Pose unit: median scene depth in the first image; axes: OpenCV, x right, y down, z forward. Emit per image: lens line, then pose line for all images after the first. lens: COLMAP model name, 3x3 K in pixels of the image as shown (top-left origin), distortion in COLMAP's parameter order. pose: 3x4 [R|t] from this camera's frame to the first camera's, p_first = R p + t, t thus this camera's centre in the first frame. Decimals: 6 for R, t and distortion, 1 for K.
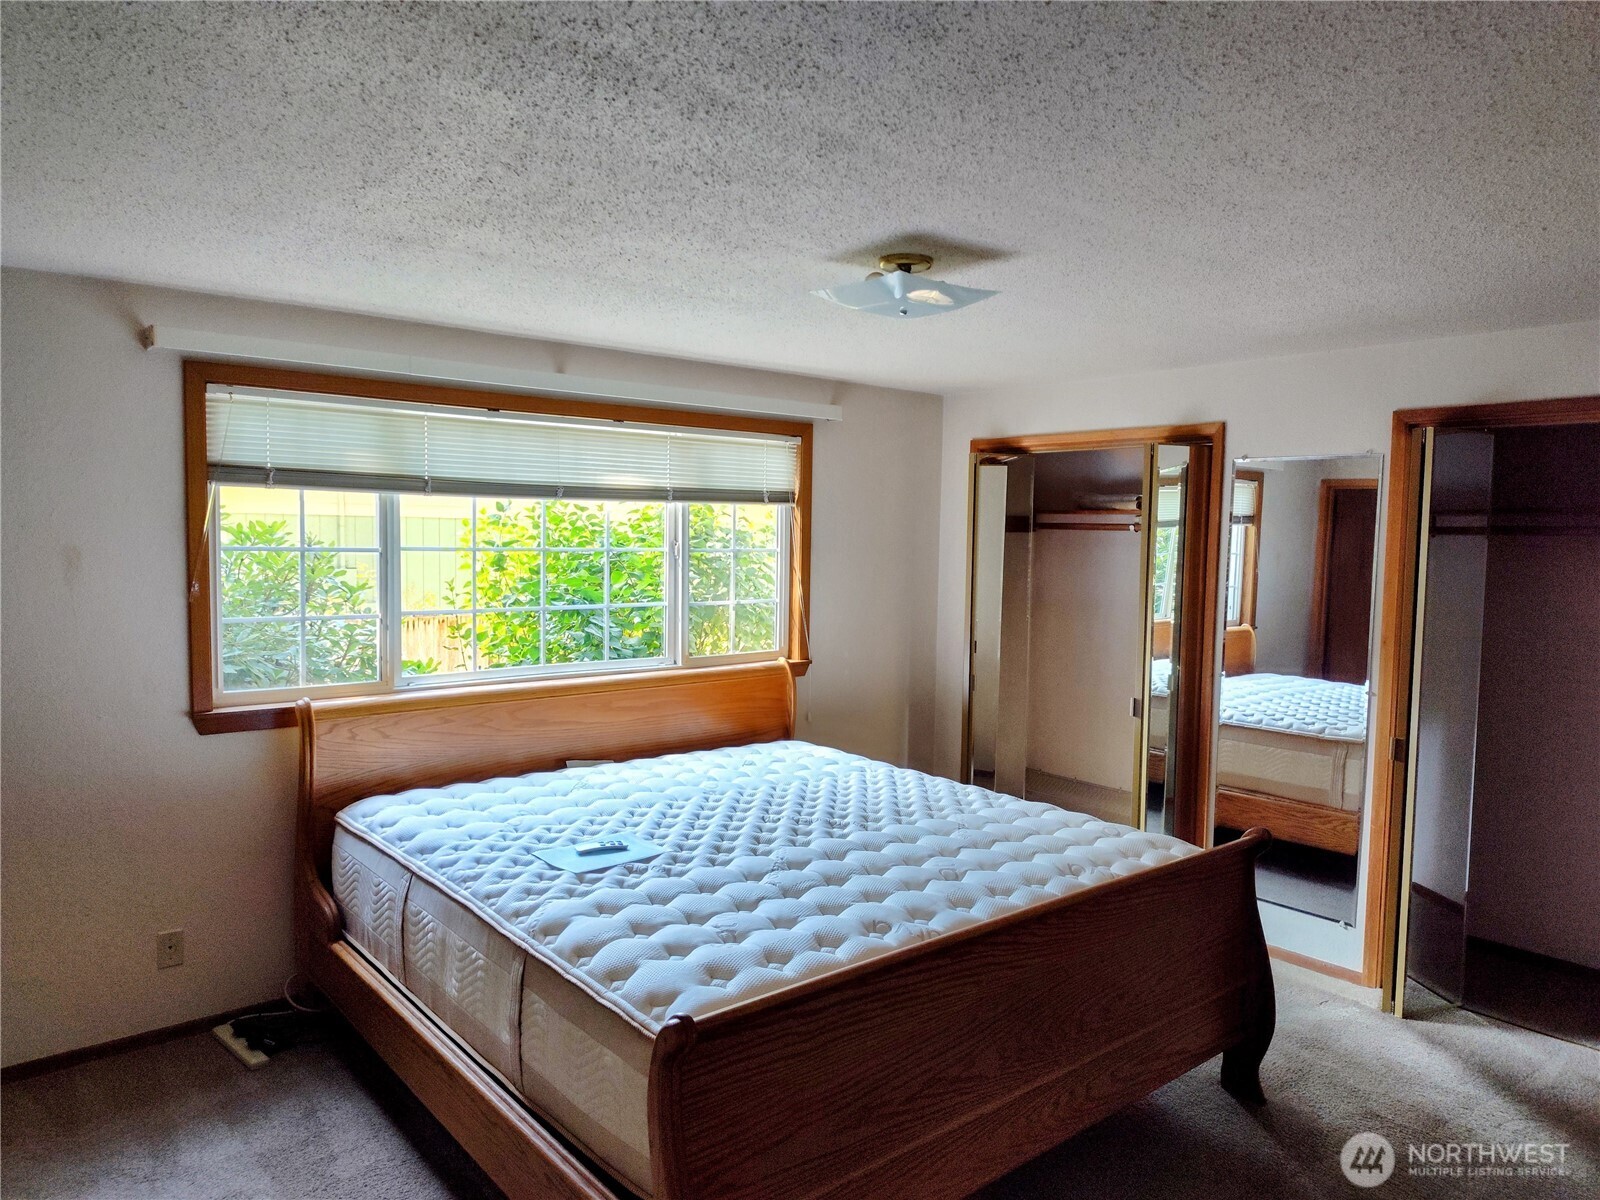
lens RADIAL K [[1074.7, 0, 800.0], [0, 1074.7, 600.0], [0, 0, 1]] dist [0.046801, -0.057469]
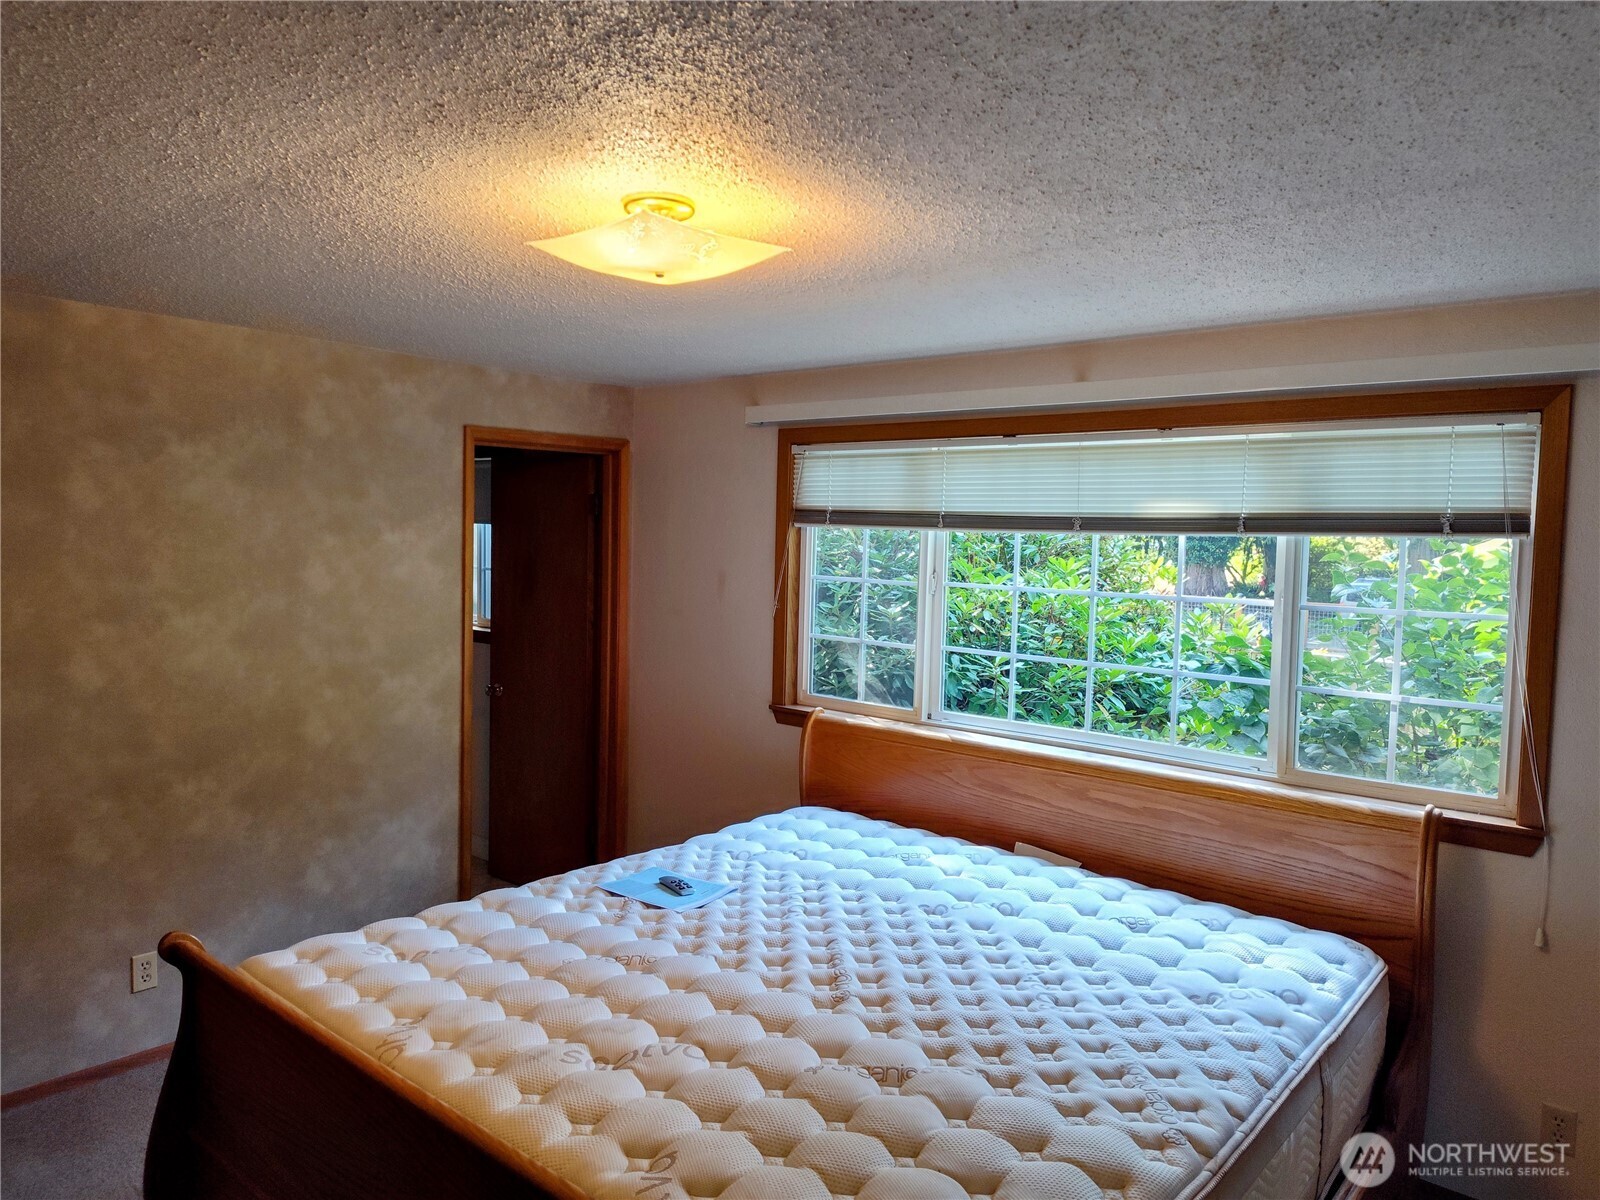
lens RADIAL K [[1074.7, 0, 800.0], [0, 1074.7, 600.0], [0, 0, 1]] dist [0.046801, -0.057469]
pose [[0.177978, 0.040878, -0.983185, 0.562658], [-0.093494, 0.995319, 0.024458, -0.043274], [0.979583, 0.087569, 0.180967, 0.654440]]
